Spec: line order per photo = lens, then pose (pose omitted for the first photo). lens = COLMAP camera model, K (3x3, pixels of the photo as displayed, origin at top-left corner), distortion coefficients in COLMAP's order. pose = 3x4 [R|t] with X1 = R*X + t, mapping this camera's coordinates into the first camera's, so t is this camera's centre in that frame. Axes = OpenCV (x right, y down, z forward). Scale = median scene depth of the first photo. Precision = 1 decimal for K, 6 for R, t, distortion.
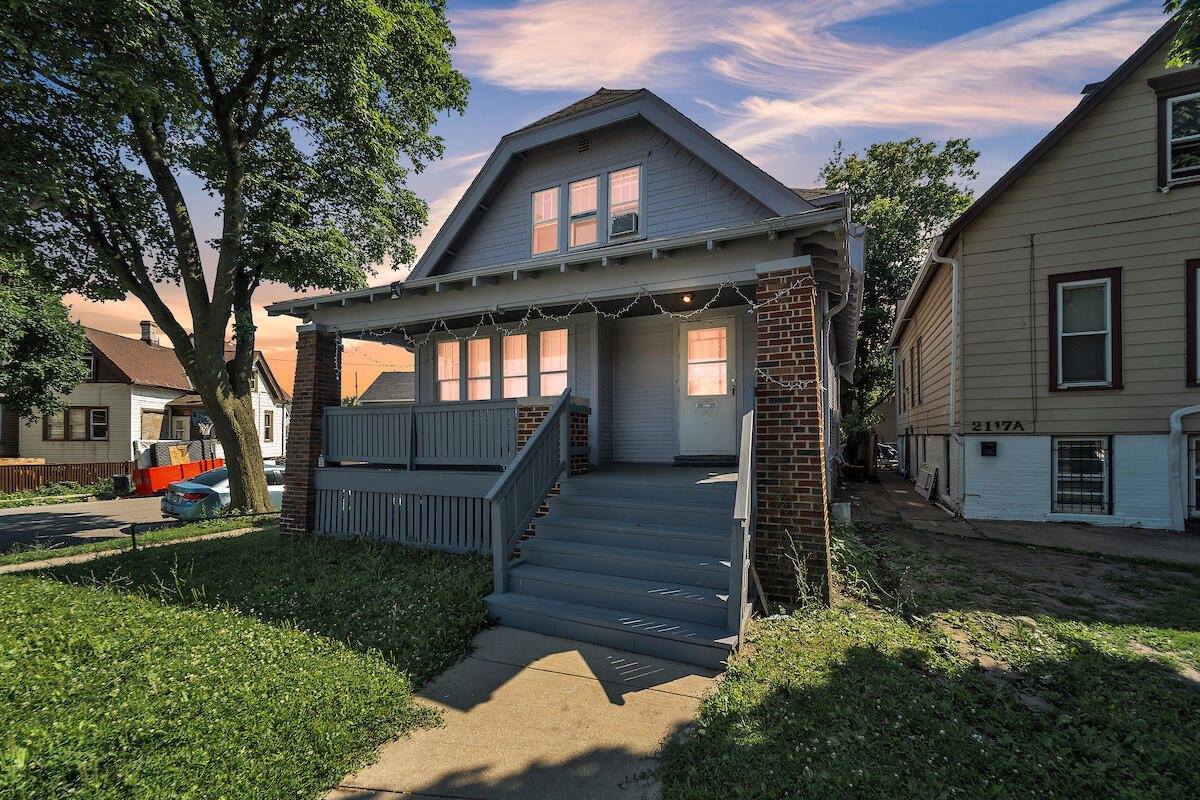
lens RADIAL K [[508.0, 0, 595.4], [0, 508.0, 423.6], [0, 0, 1]] dist [0.000678, -0.000504]
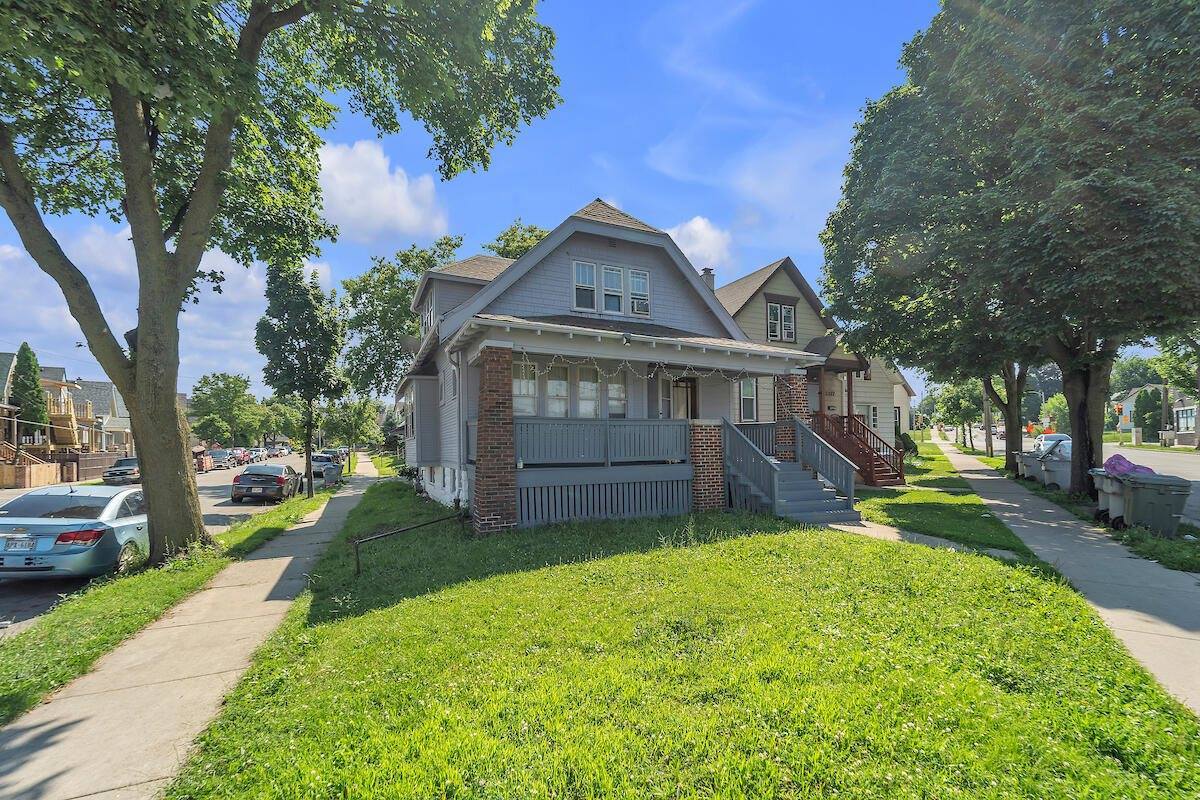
lens RADIAL K [[508.0, 0, 595.4], [0, 508.0, 423.6], [0, 0, 1]] dist [0.000678, -0.000504]
pose [[0.628354, 0.033953, 0.777186, -1.283171], [-0.017315, 0.999410, -0.029662, 0.014971], [-0.777735, 0.005182, 0.628572, 0.137778]]
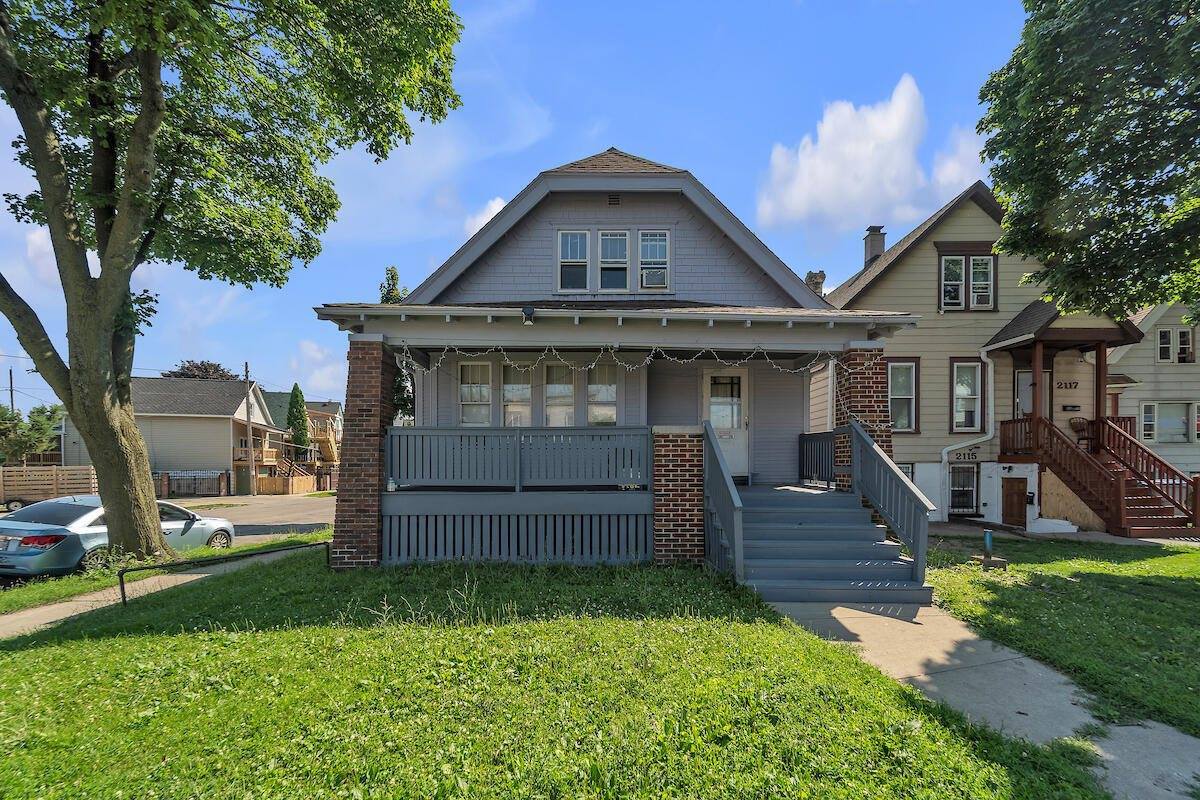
lens RADIAL K [[516.7, 0, 598.4], [0, 516.7, 453.6], [0, 0, 1]] dist [0.000000, -0.000205]
pose [[0.898696, 0.015116, 0.438312, -0.597234], [-0.016572, 0.999863, -0.000504, 0.011263], [-0.438259, -0.006811, 0.898823, -0.007159]]
